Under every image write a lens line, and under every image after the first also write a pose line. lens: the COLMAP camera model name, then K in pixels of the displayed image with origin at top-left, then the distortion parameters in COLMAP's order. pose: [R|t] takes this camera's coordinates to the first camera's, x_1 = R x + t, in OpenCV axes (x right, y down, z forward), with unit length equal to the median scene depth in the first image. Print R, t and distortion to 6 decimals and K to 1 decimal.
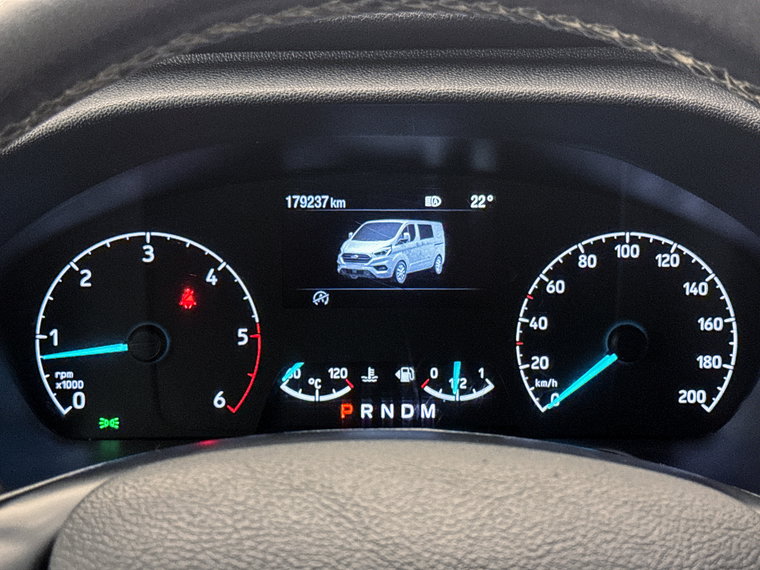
lens RADIAL K [[1385.3, 0, 380.0], [0, 1385.3, 285.0], [0, 0, 1]] dist [0.092601, 0.043552]
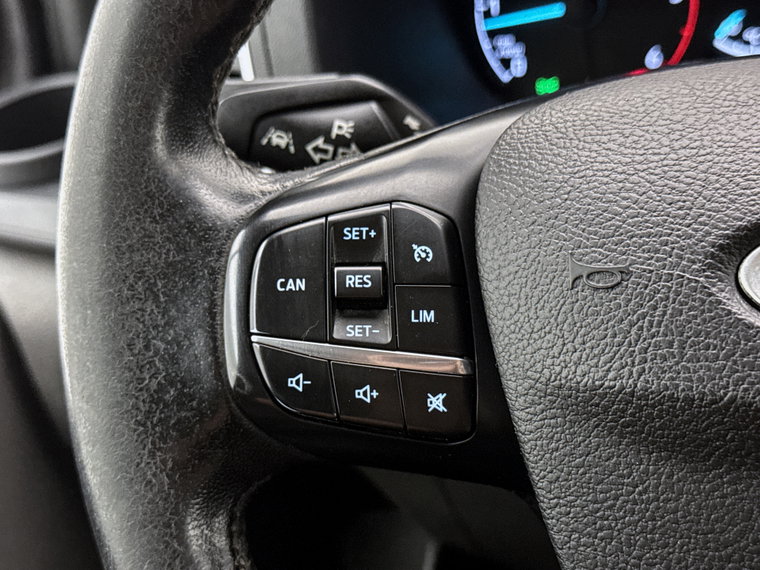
lens RADIAL K [[1128.4, 0, 380.0], [0, 1128.4, 285.0], [0, 0, 1]] dist [0.009865, 0.024508]
pose [[0.939395, 0.018877, -0.342317, -0.028851], [0.061598, 0.972941, 0.222690, 0.084376], [0.337258, -0.230279, 0.912814, 0.240556]]
